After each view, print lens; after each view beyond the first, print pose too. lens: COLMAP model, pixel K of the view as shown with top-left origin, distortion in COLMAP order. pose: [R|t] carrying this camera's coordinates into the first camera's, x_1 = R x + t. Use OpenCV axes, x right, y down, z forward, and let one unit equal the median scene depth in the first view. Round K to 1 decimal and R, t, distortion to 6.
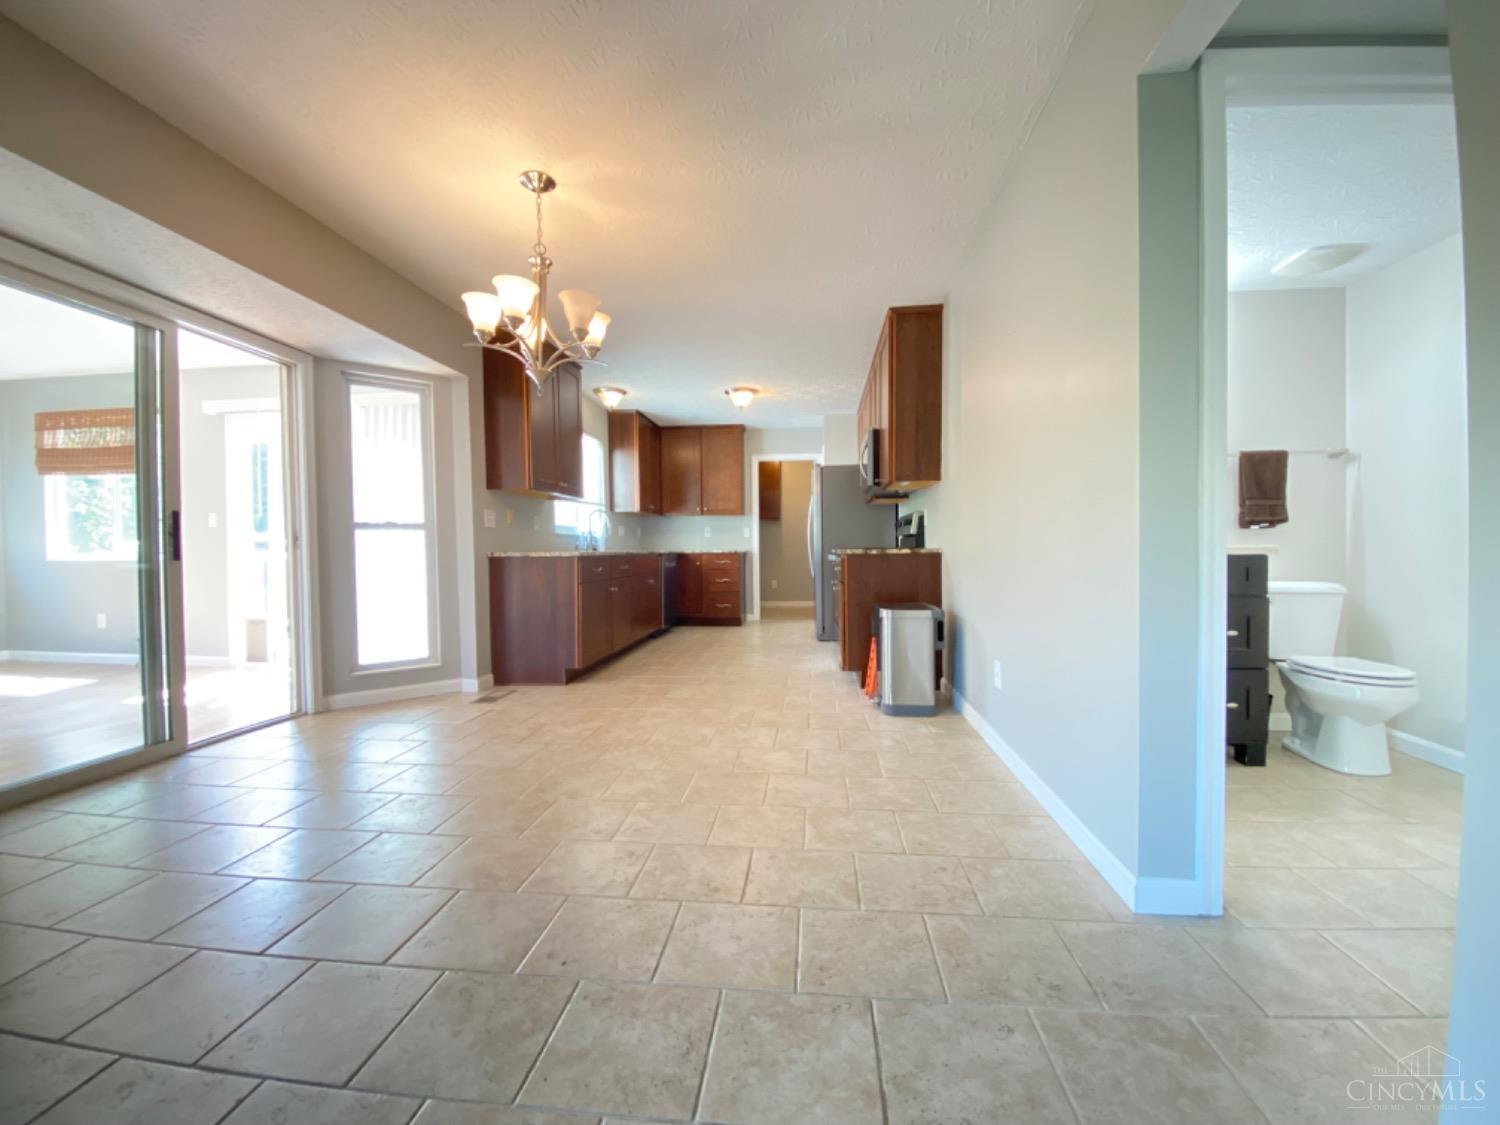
lens RADIAL K [[611.8, 0, 754.0], [0, 611.8, 561.6], [0, 0, 1]] dist [0.023052, -0.023082]
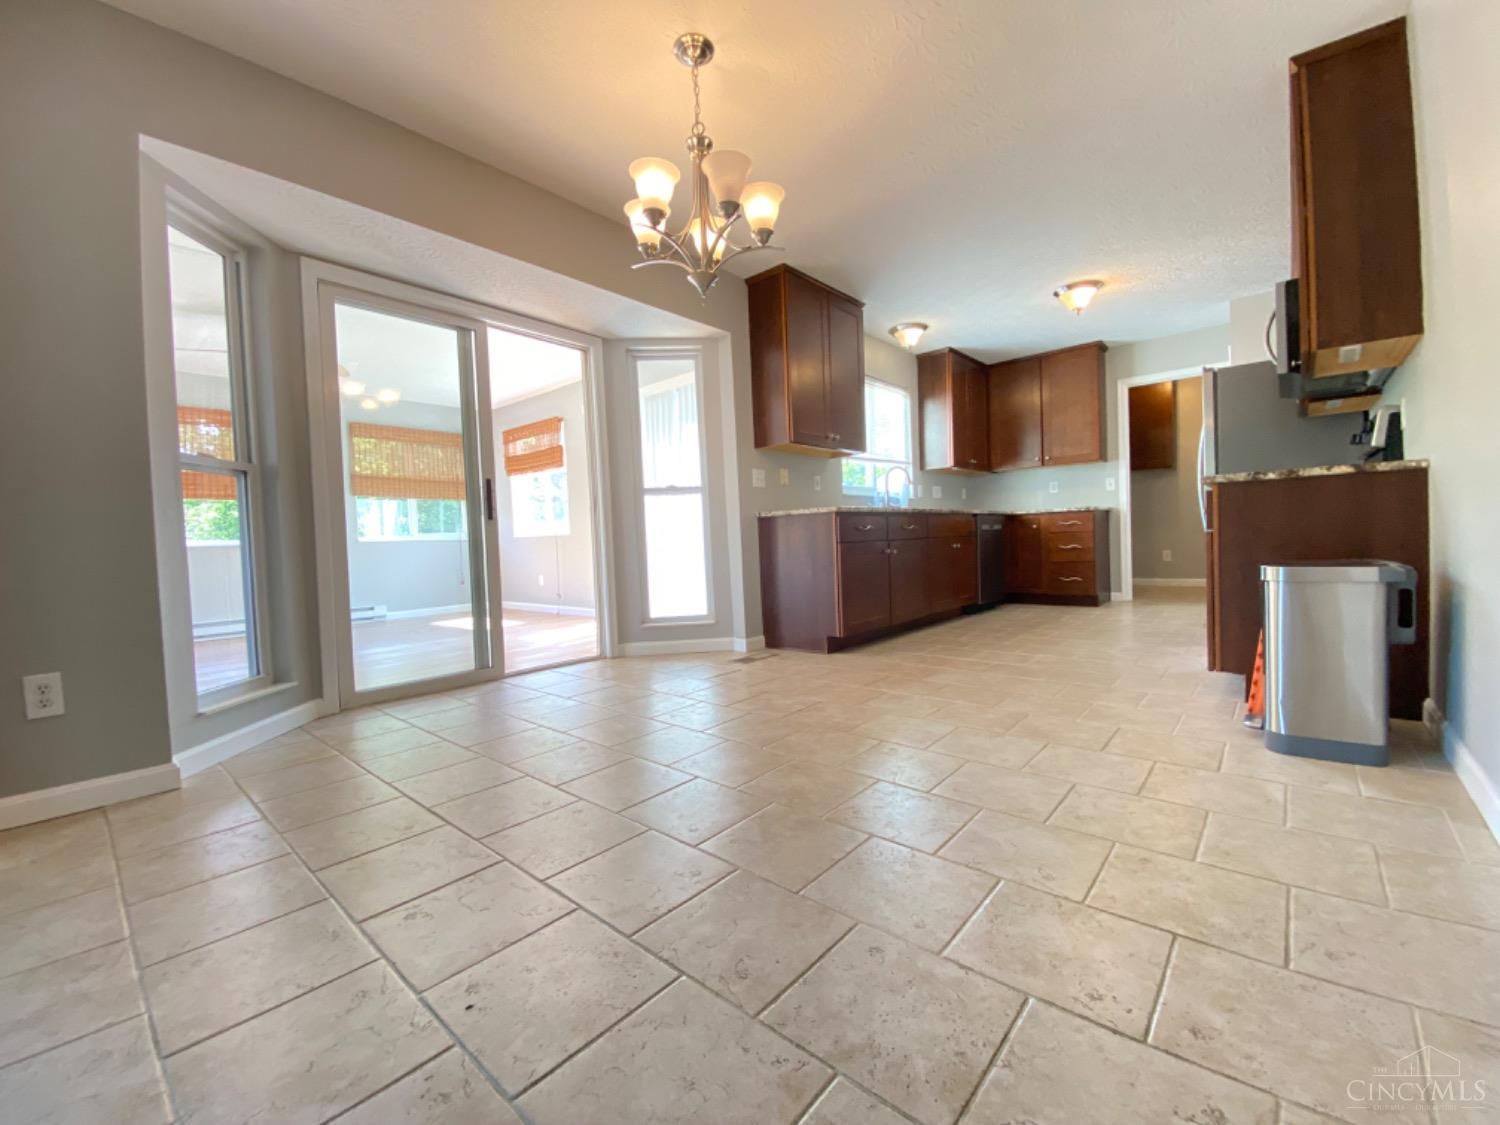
lens RADIAL K [[606.2, 0, 753.2], [0, 606.2, 561.9], [0, 0, 1]] dist [0.047702, -0.036154]
pose [[0.814304, -0.001481, -0.580437, 0.129622], [0.018083, 0.999576, 0.022818, 0.043866], [0.580157, -0.029077, 0.813985, 0.215226]]
